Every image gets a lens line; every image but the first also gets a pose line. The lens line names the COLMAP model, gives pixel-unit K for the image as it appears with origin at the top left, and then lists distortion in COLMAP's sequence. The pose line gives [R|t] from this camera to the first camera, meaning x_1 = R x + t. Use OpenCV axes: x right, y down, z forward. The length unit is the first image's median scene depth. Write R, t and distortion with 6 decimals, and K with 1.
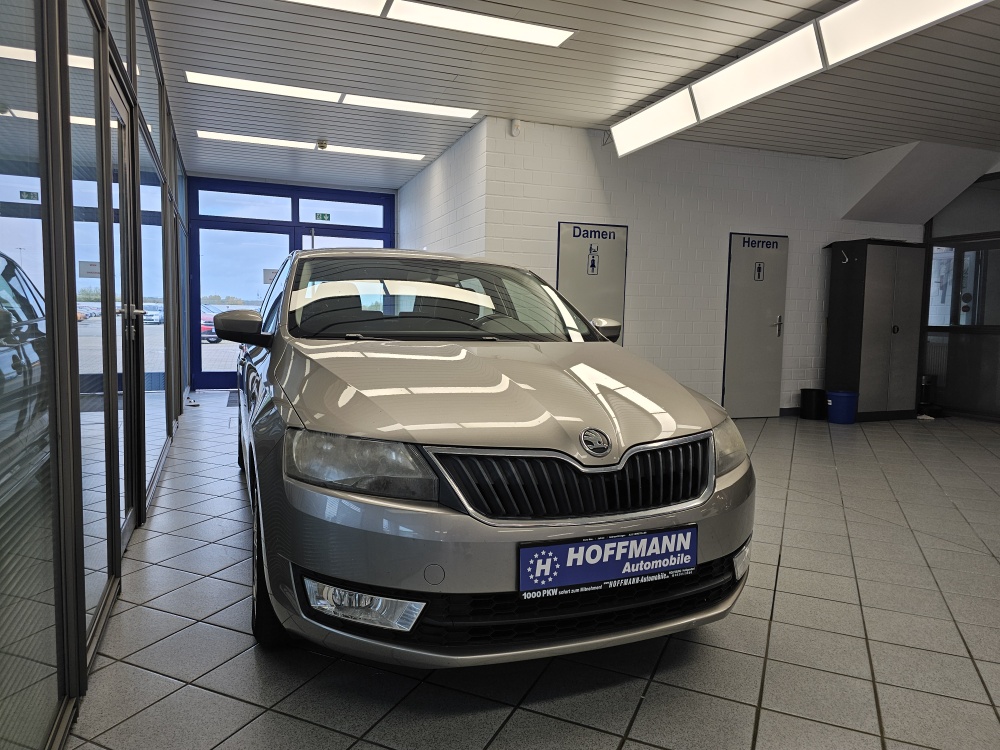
lens RADIAL K [[683.9, 0, 507.2], [0, 683.9, 376.5], [0, 0, 1]] dist [0.056197, -0.062004]
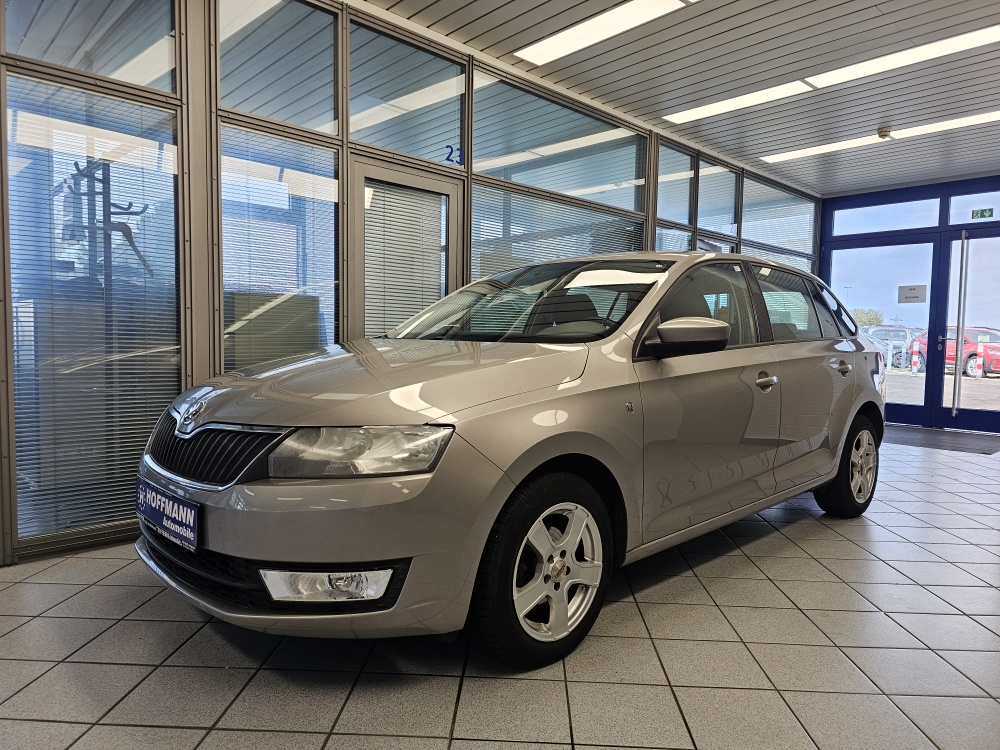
lens RADIAL K [[683.9, 0, 494.3], [0, 683.9, 381.6], [0, 0, 1]] dist [0.056197, -0.062004]
pose [[0.360739, 0.042740, -0.931687, 0.555299], [-0.085431, 0.996264, 0.012624, -0.005958], [0.928746, 0.075041, 0.363043, 0.417911]]
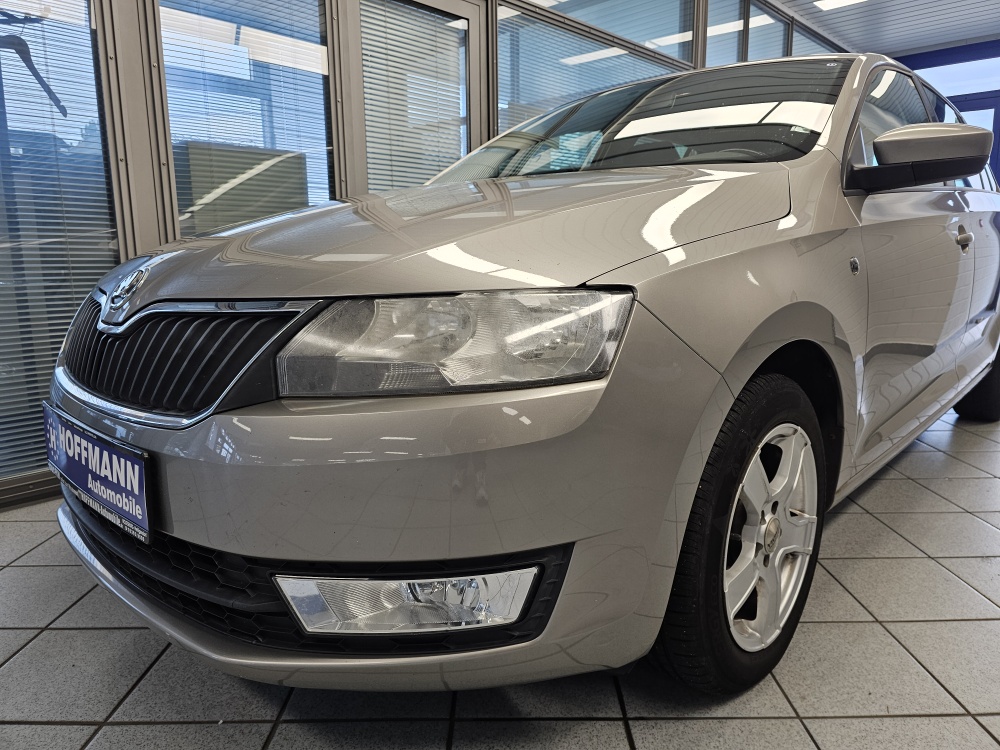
lens RADIAL K [[683.9, 0, 499.1], [0, 683.9, 366.3], [0, 0, 1]] dist [0.056197, -0.062004]
pose [[0.406316, 0.124545, -0.905205, 0.345897], [-0.056885, 0.992193, 0.110980, 0.030474], [0.911960, 0.006400, 0.410229, 0.420843]]
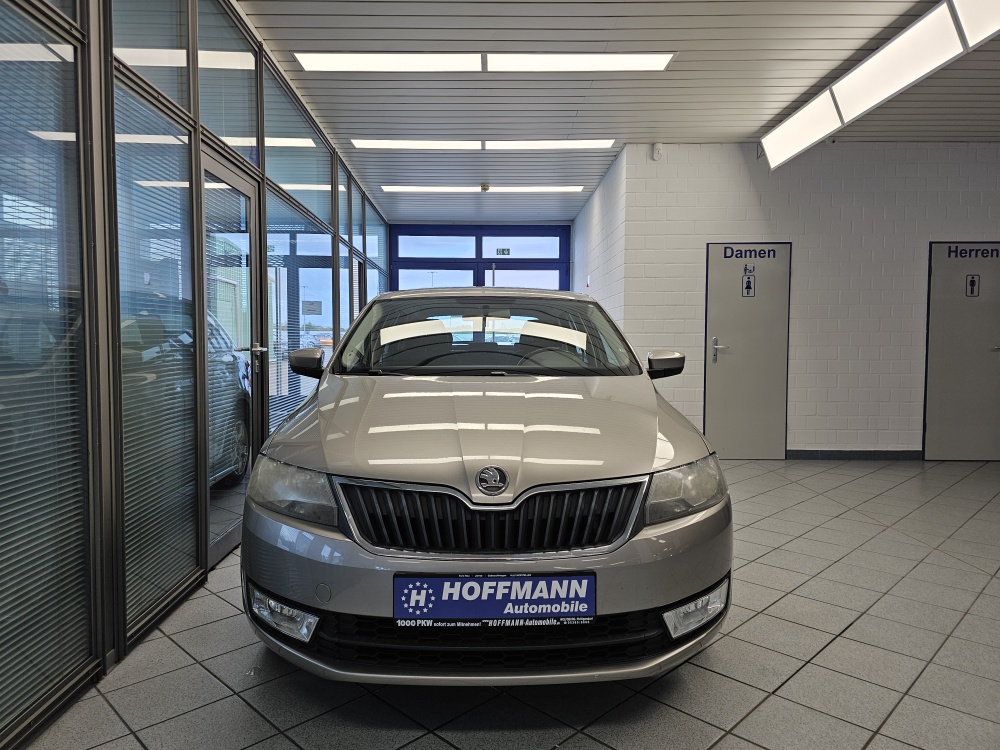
lens RADIAL K [[683.9, 0, 491.2], [0, 683.9, 376.6], [0, 0, 1]] dist [0.056197, -0.062004]
pose [[0.934780, 0.003233, -0.355214, 0.193204], [-0.015167, 0.999410, -0.030818, -0.010921], [0.354905, 0.034196, 0.934277, 0.015979]]
